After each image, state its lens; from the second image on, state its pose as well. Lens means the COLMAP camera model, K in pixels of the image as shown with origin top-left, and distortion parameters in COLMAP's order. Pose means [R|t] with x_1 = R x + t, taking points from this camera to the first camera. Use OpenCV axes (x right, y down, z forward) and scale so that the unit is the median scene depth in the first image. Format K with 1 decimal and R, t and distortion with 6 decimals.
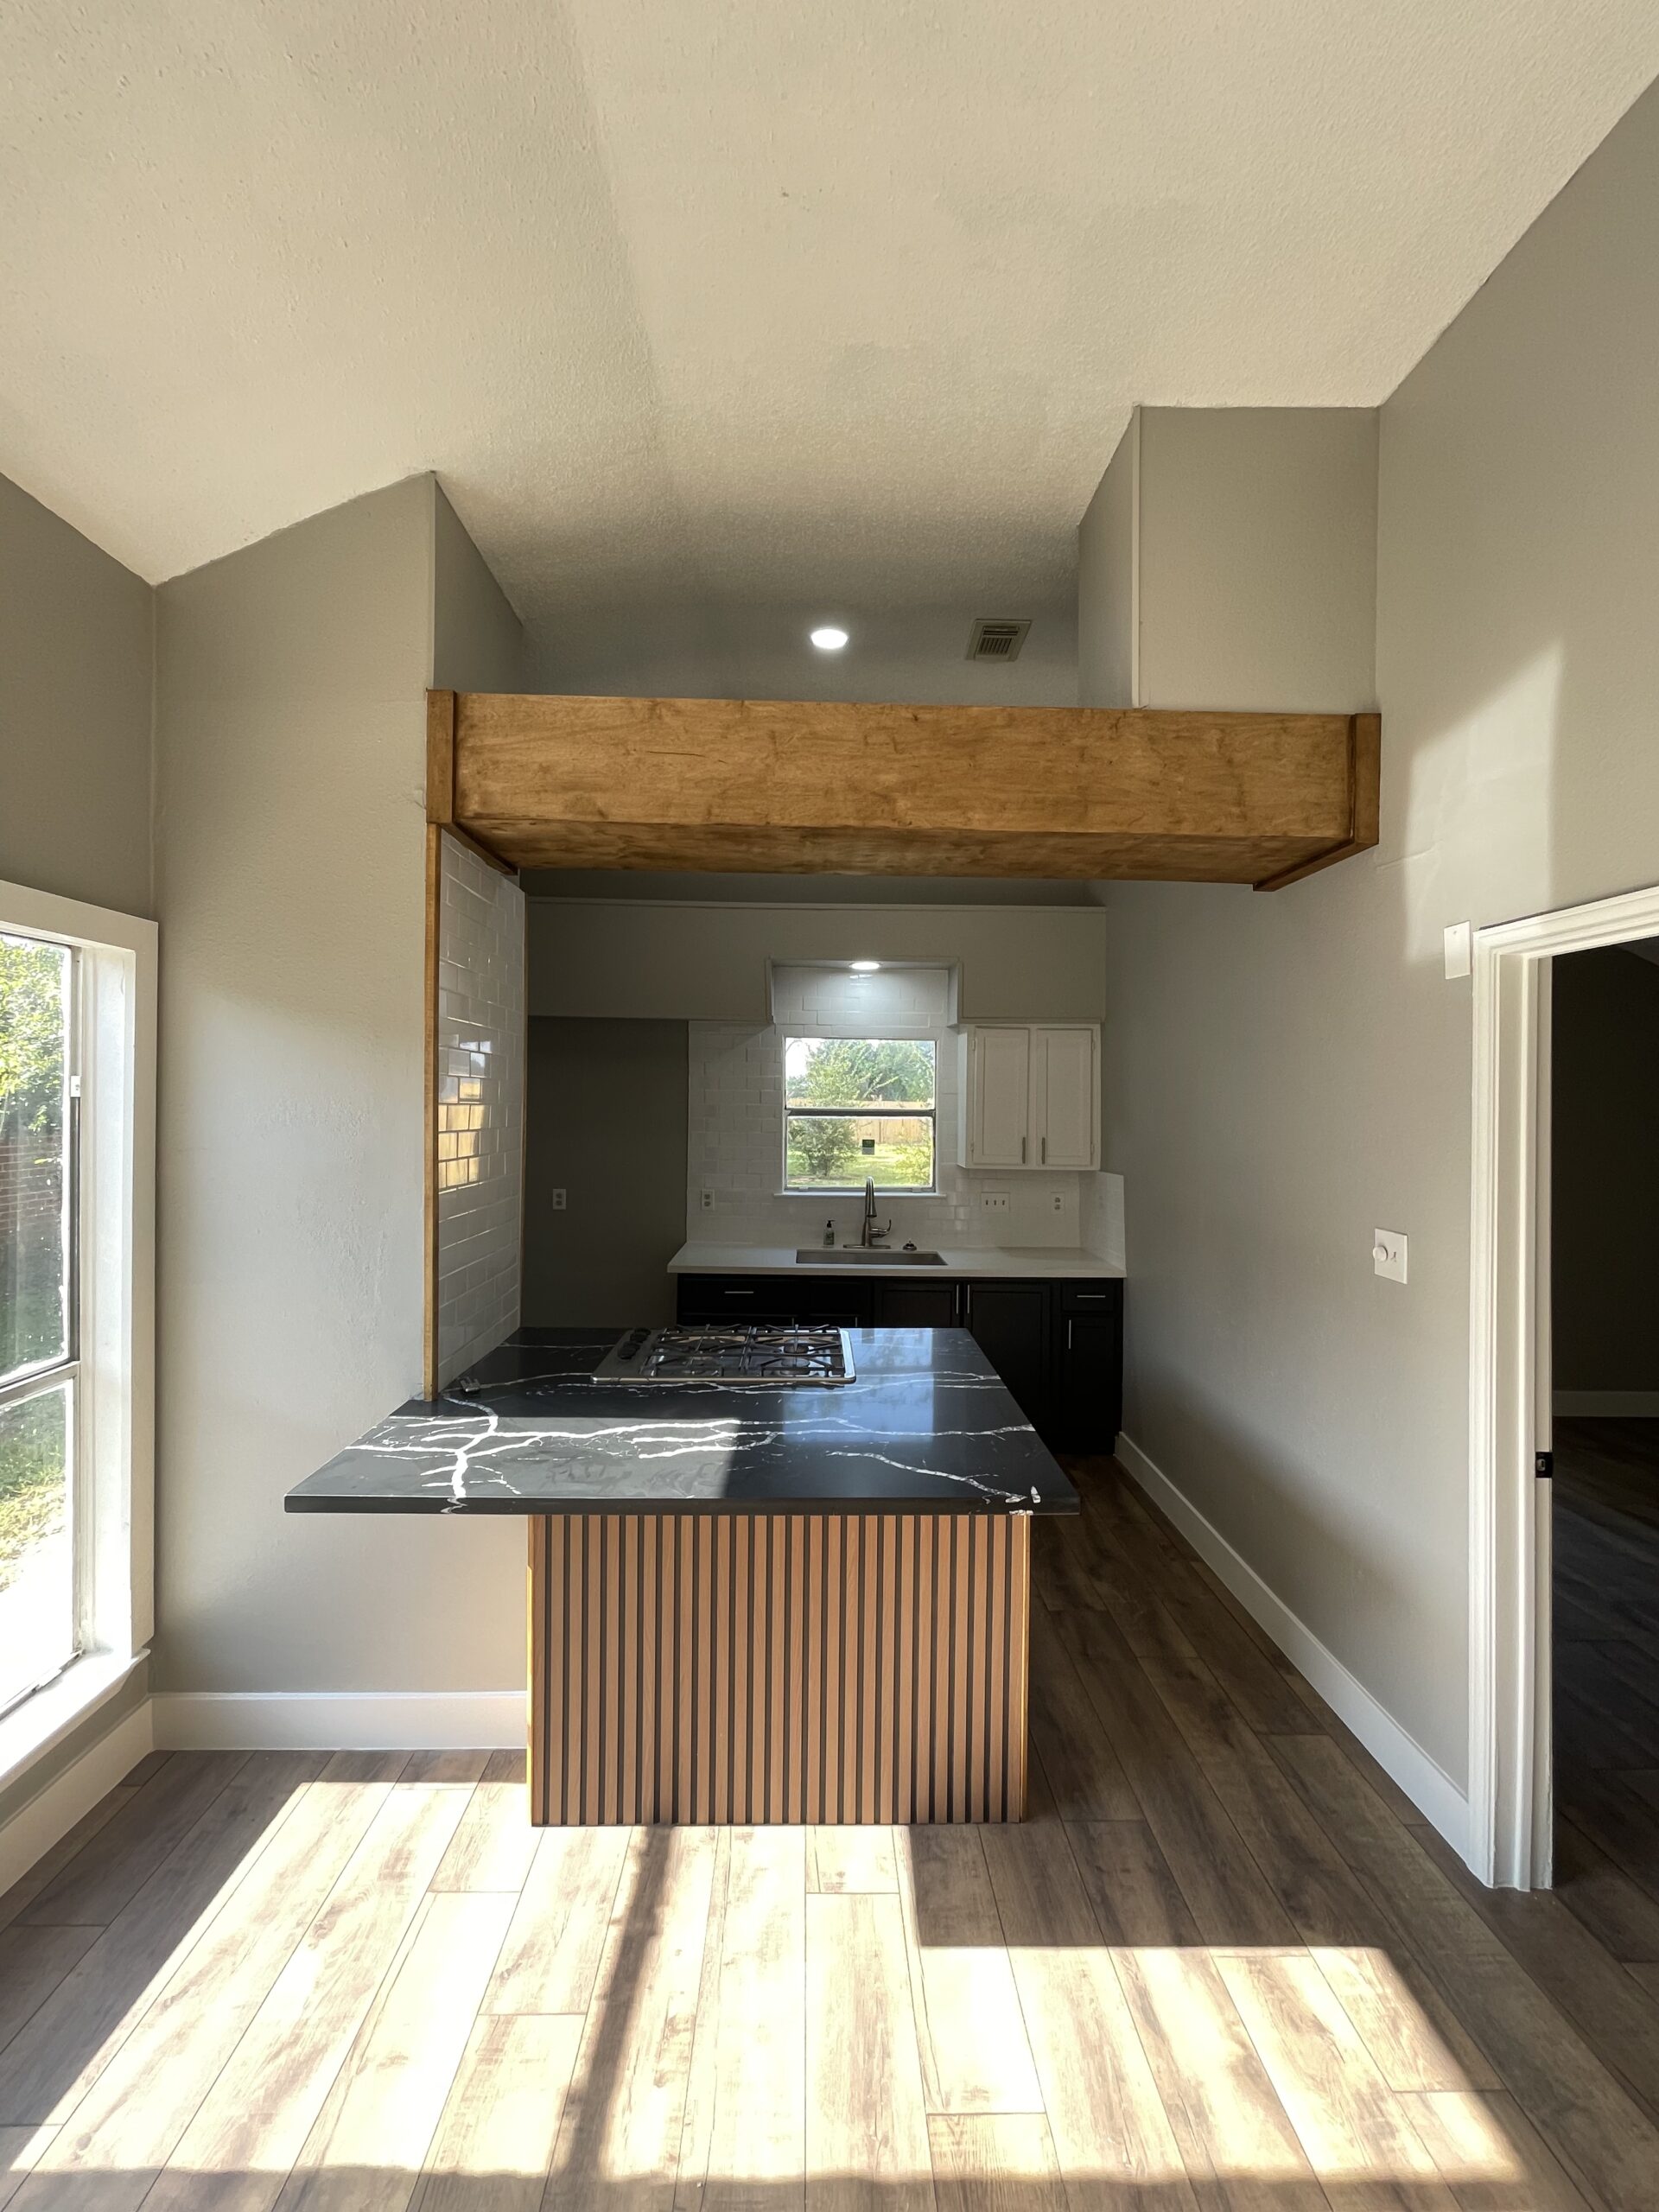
lens RADIAL K [[889.1, 0, 817.8], [0, 889.1, 1094.2], [0, 0, 1]] dist [-0.003220, 0.000916]
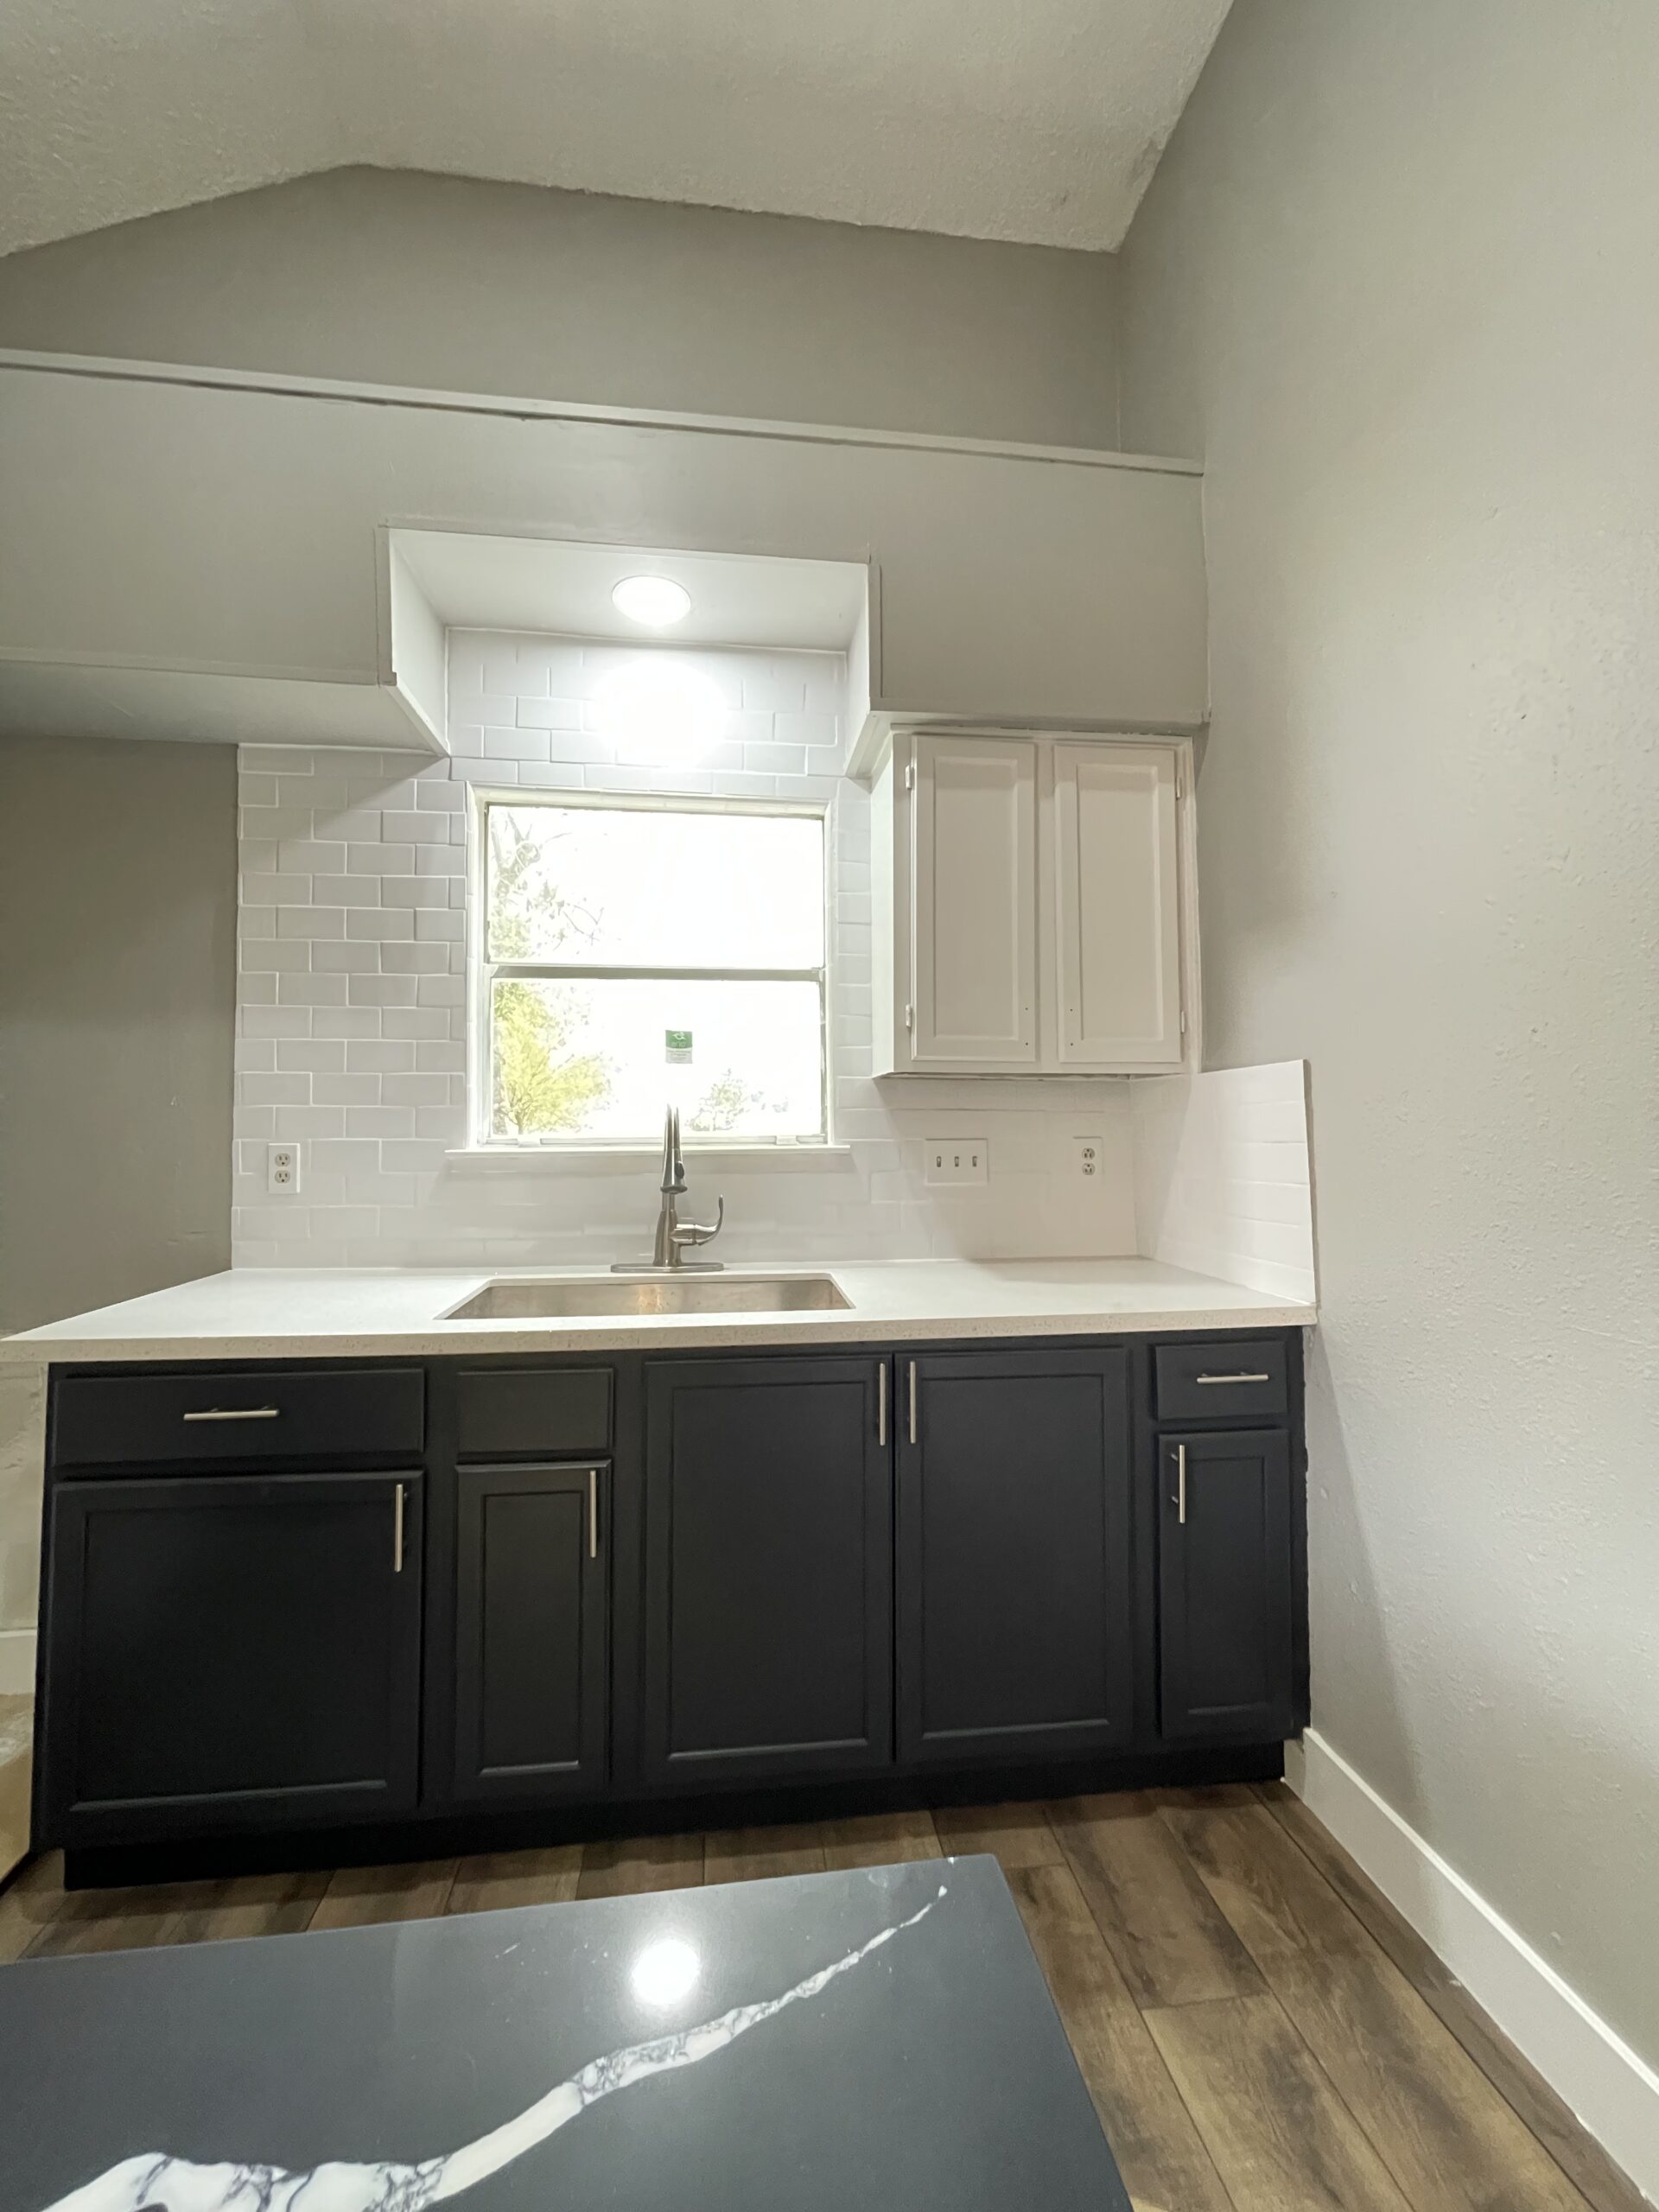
lens RADIAL K [[889.1, 0, 828.0], [0, 889.1, 1104.5], [0, 0, 1]] dist [-0.003220, 0.000916]
pose [[0.993521, -0.011599, 0.113053, 0.084195], [0.013663, 0.999753, -0.017506, 0.101023], [-0.112822, 0.018937, 0.993435, 0.560779]]
